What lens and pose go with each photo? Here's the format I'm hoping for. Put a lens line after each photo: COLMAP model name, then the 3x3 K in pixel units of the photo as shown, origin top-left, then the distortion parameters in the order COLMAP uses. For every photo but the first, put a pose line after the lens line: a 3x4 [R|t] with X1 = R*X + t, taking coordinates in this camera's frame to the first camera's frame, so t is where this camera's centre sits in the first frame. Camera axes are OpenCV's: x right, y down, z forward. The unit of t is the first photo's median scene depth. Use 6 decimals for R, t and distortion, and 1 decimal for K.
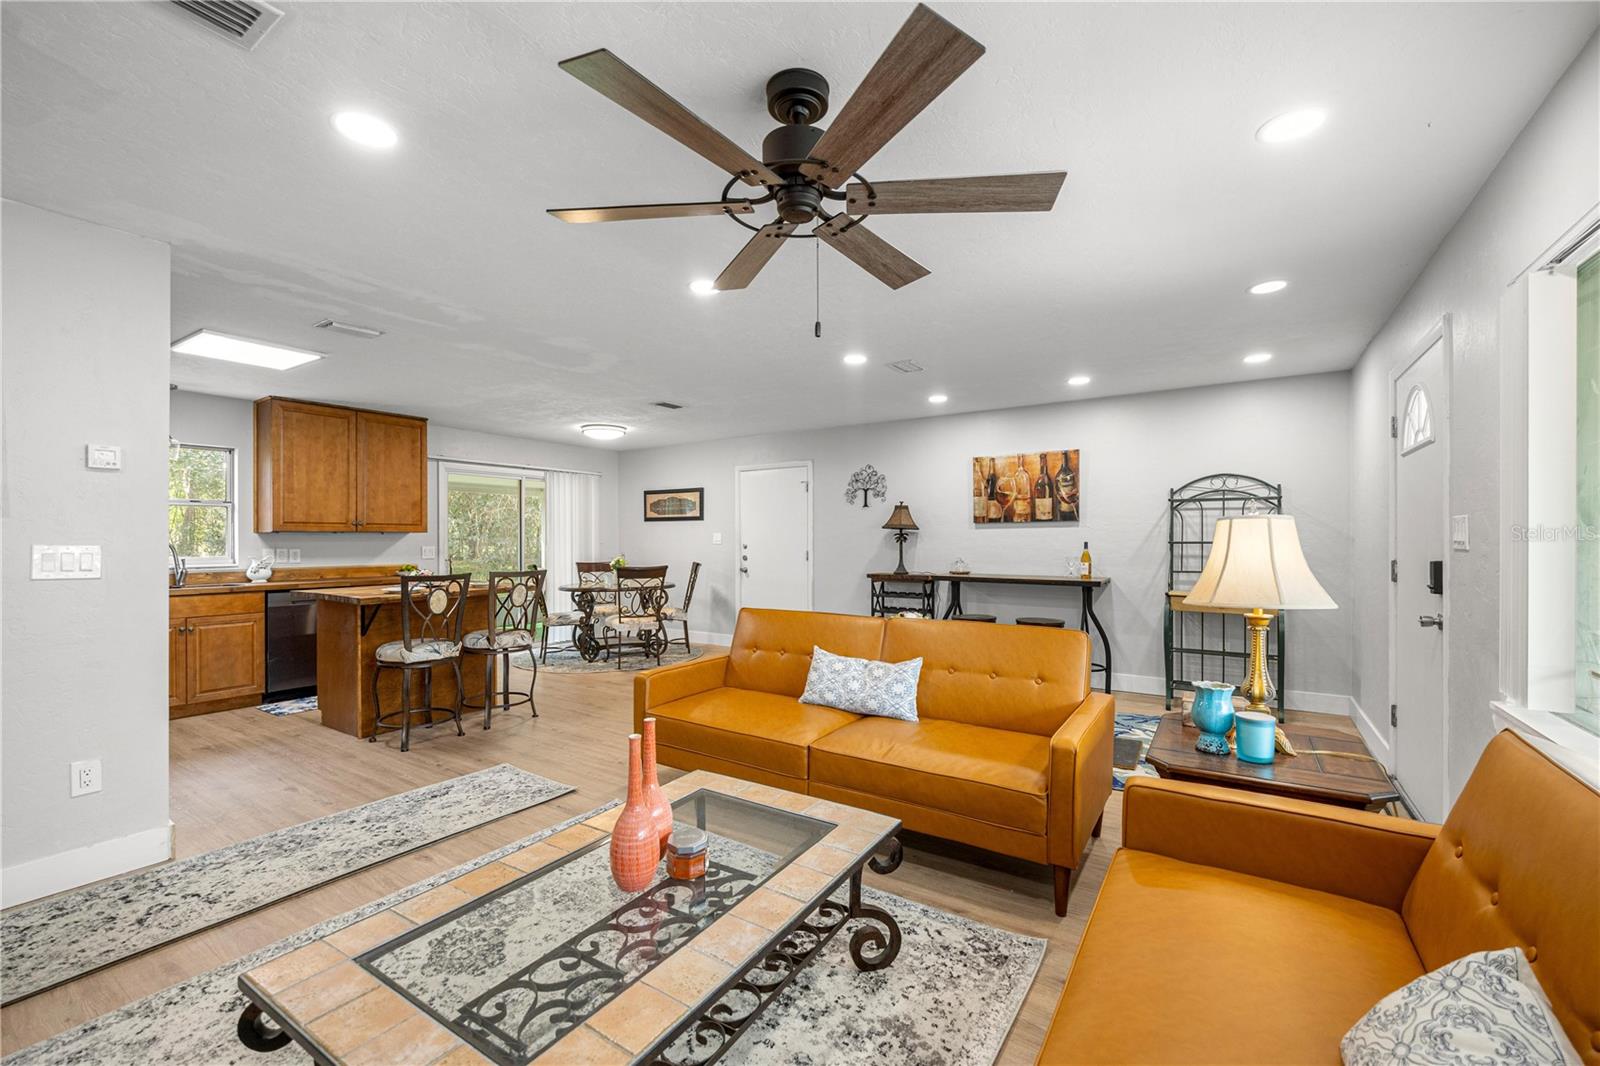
lens RADIAL K [[651.3, 0, 801.6], [0, 651.3, 536.8], [0, 0, 1]] dist [-0.003922, 0.000630]
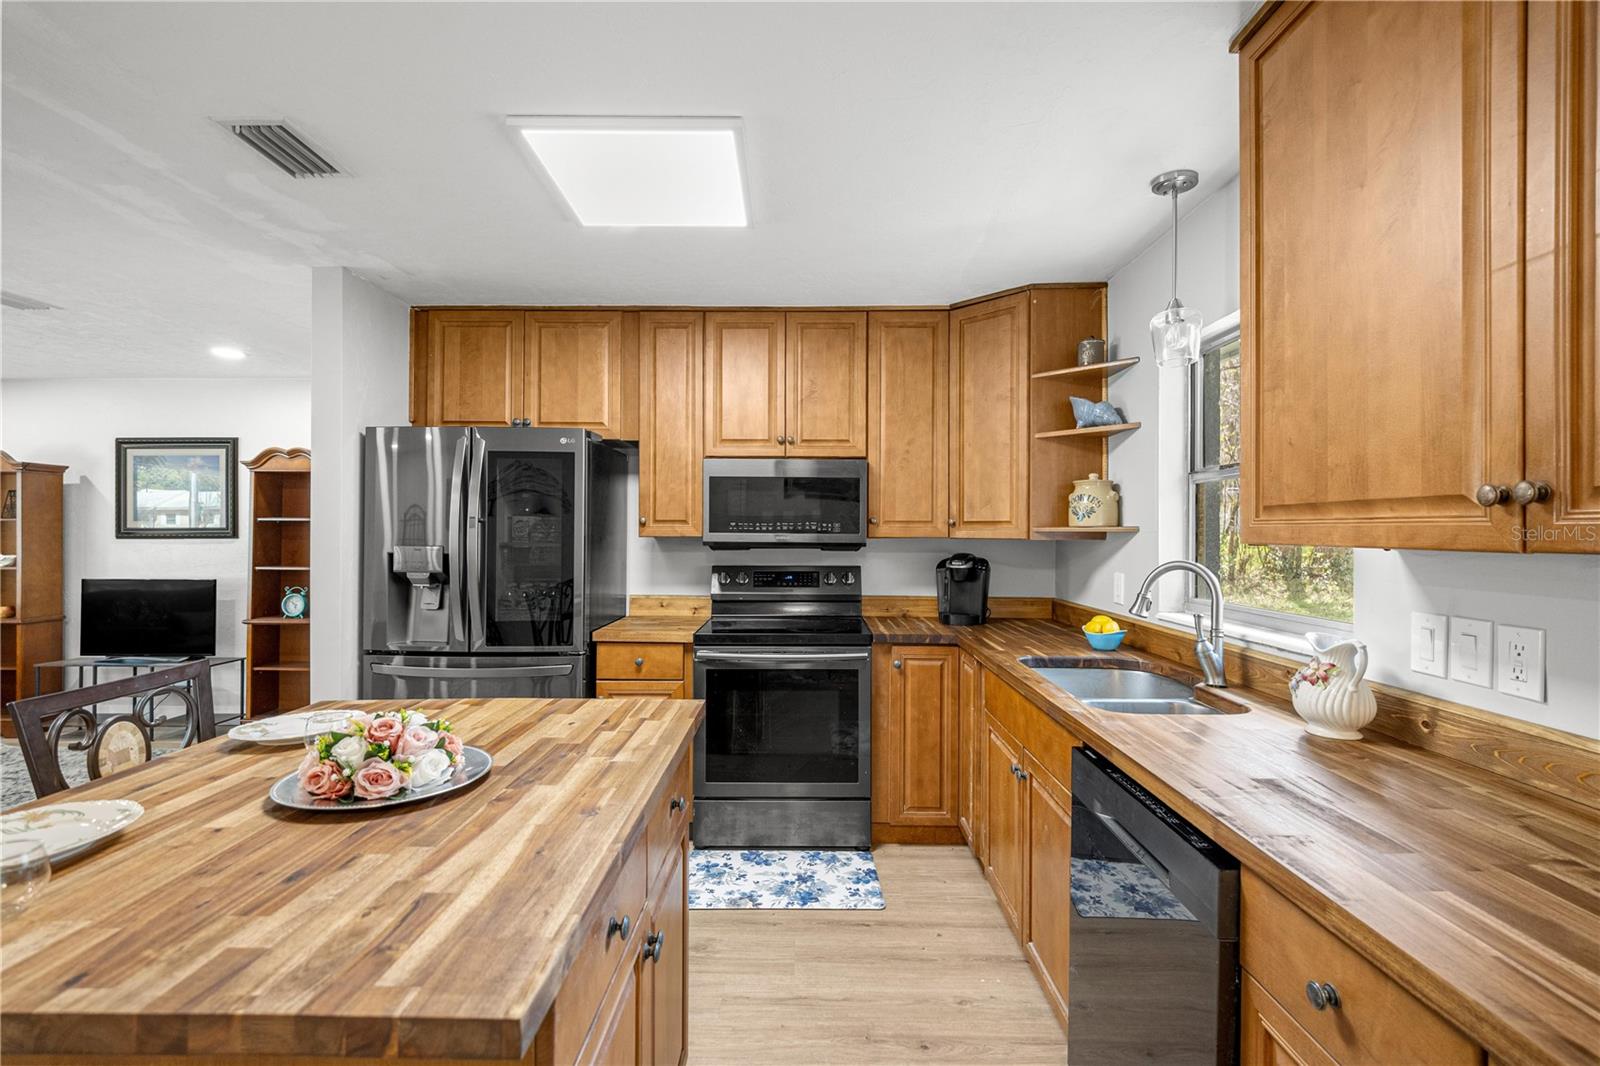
lens RADIAL K [[705.5, 0, 794.6], [0, 705.5, 531.6], [0, 0, 1]] dist [-0.001507, -0.000349]
pose [[-0.846737, 0.001651, -0.532010, -0.377561], [0.003519, 0.999991, -0.002497, -0.010047], [0.532001, -0.003987, -0.846734, 0.859881]]
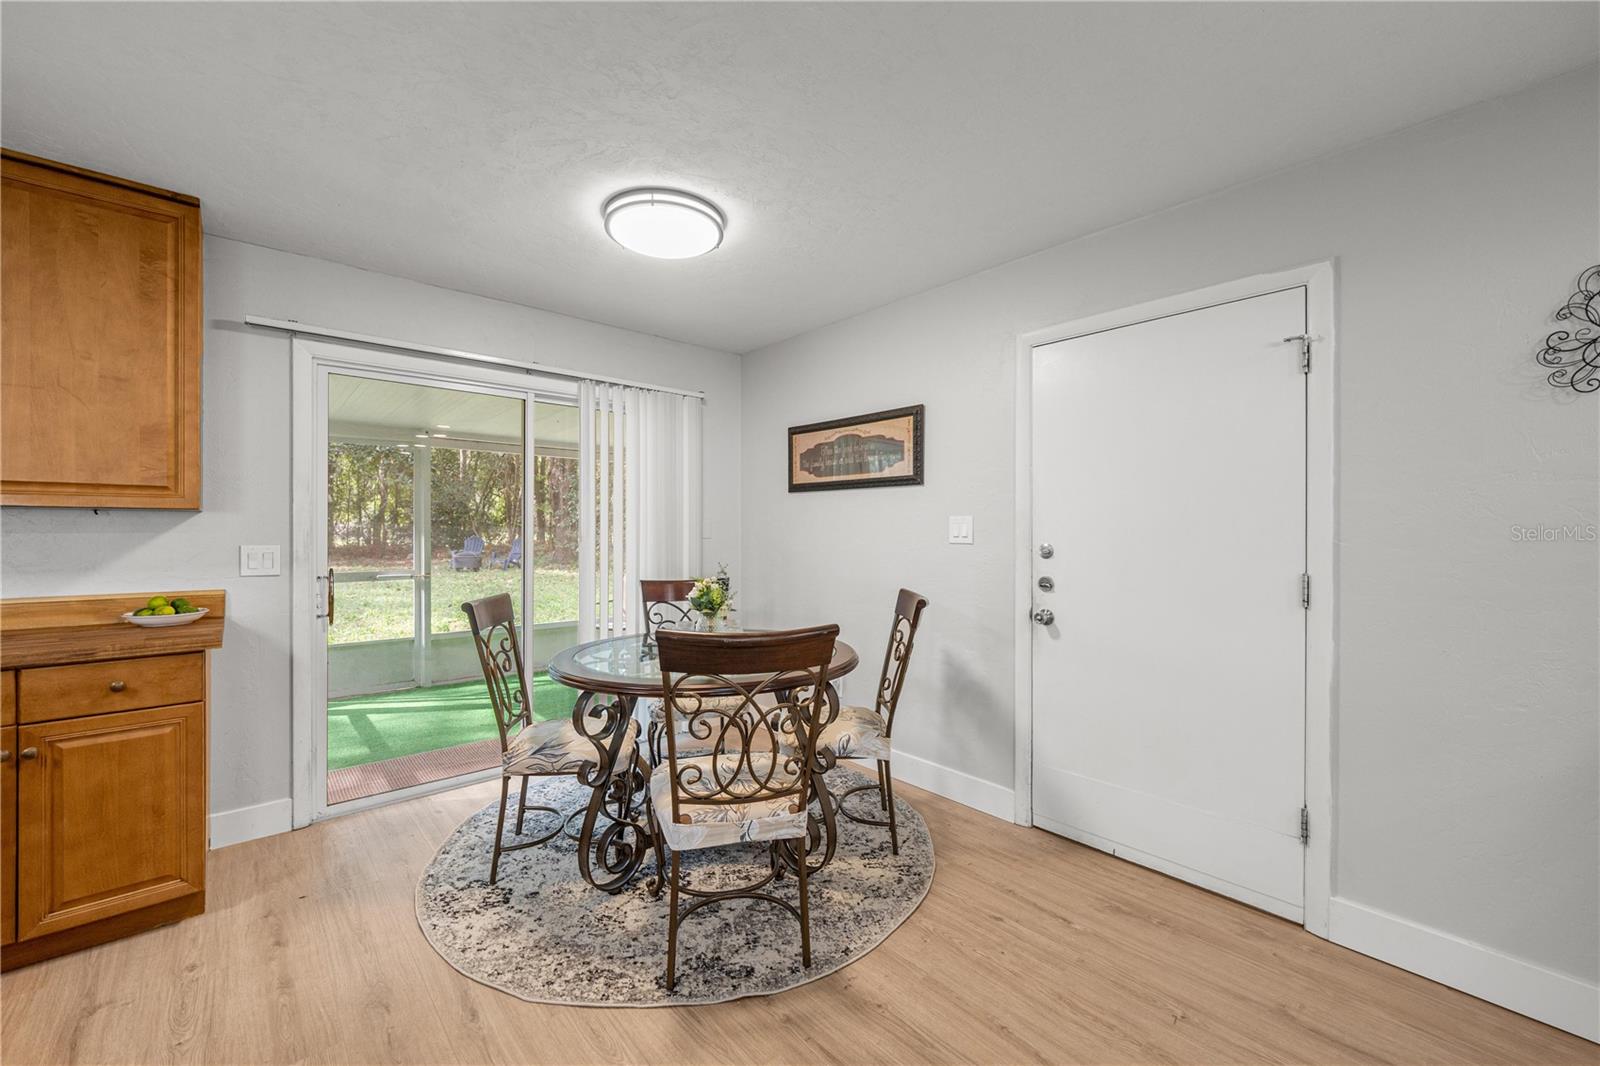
lens RADIAL K [[641.6, 0, 793.3], [0, 641.6, 528.5], [0, 0, 1]] dist [0.000739, 0.000326]
pose [[0.964448, 0.005689, -0.264212, -0.137534], [-0.004716, 0.999980, 0.004316, 0.000855], [0.264232, -0.002917, 0.964455, 0.661247]]
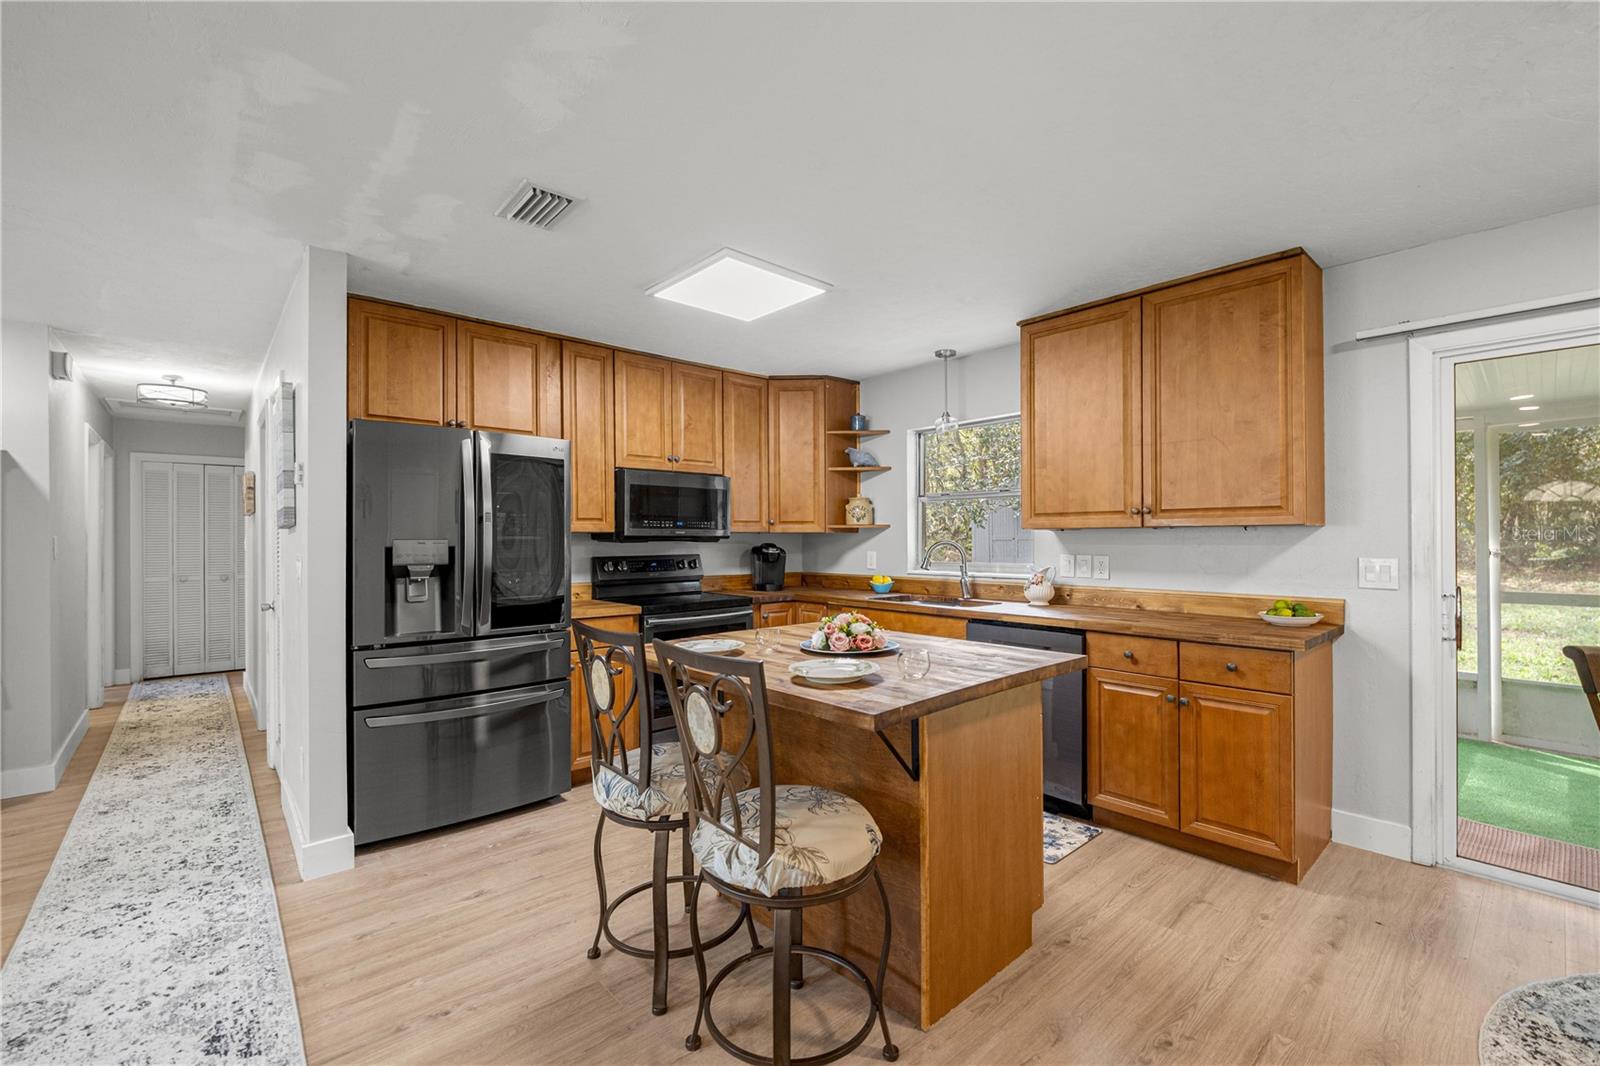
lens RADIAL K [[681.4, 0, 798.5], [0, 681.4, 532.8], [0, 0, 1]] dist [-0.005170, 0.000114]
pose [[-0.262593, -0.001745, -0.964905, -0.069424], [0.011125, 0.999926, -0.004836, -0.002774], [0.964843, -0.012005, -0.262554, 0.720760]]
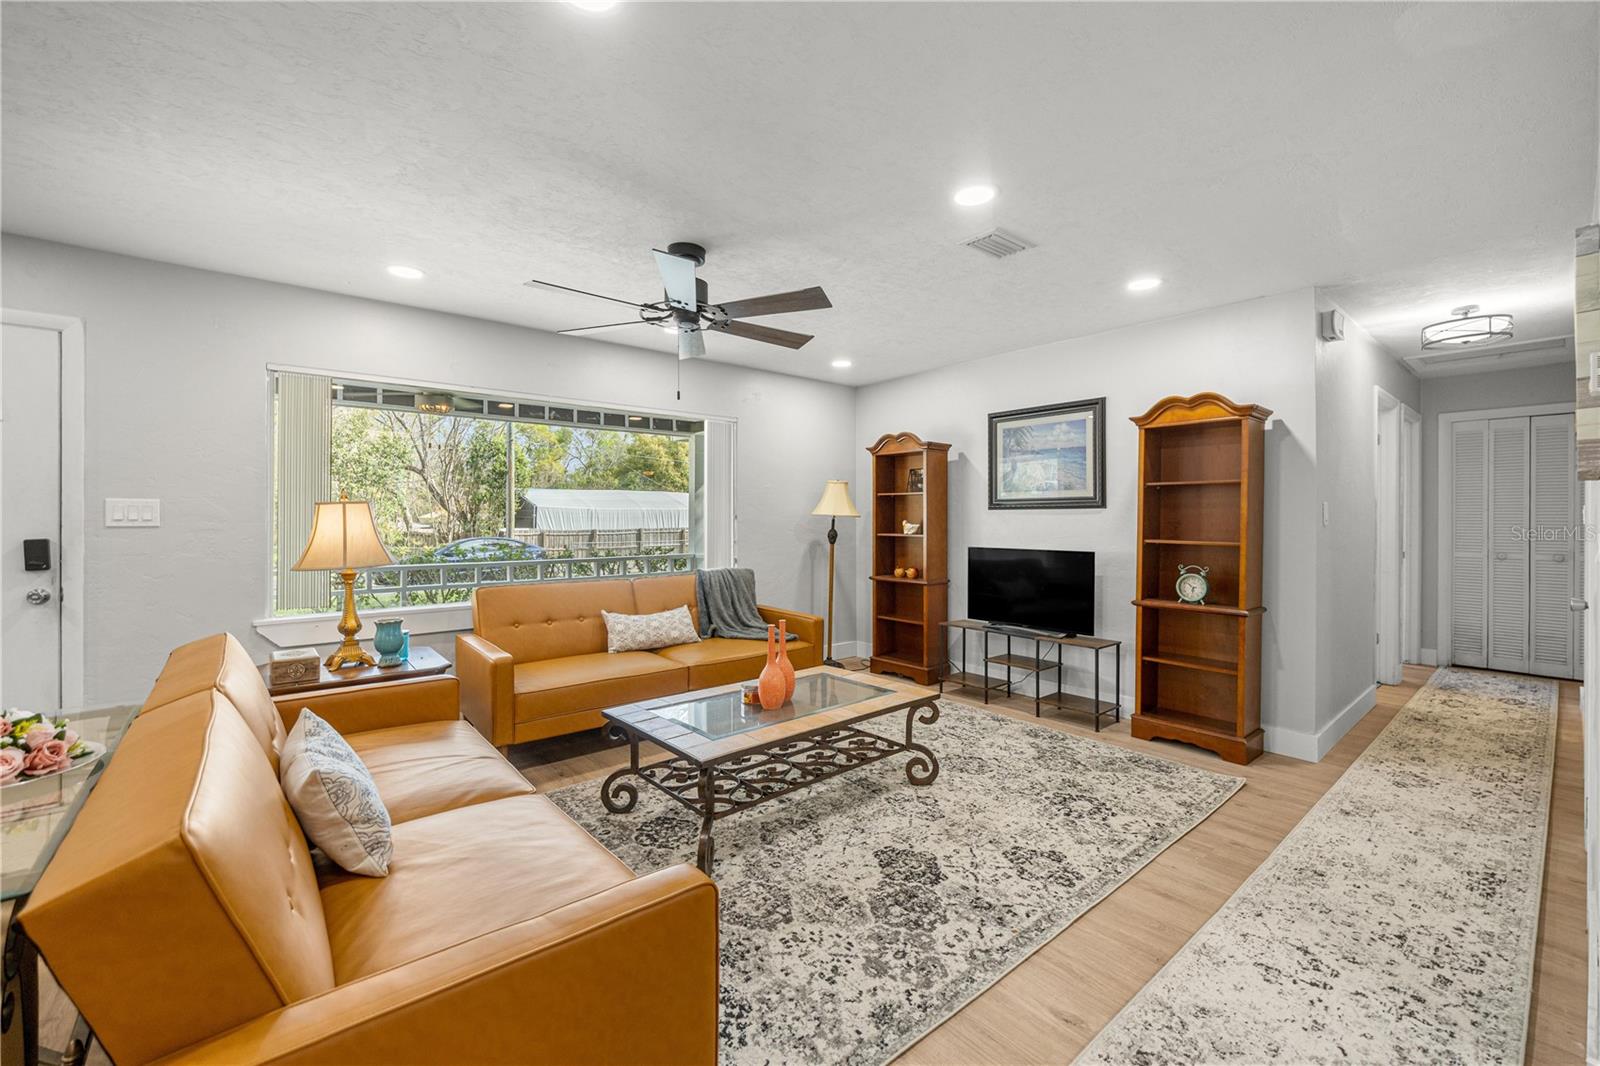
lens RADIAL K [[651.3, 0, 804.3], [0, 651.3, 522.5], [0, 0, 1]] dist [-0.003922, 0.000630]
pose [[-0.957750, 0.000605, 0.287600, -0.188607], [0.001612, 0.999993, 0.003263, 0.003660], [-0.287596, 0.003589, -0.957745, 0.611118]]
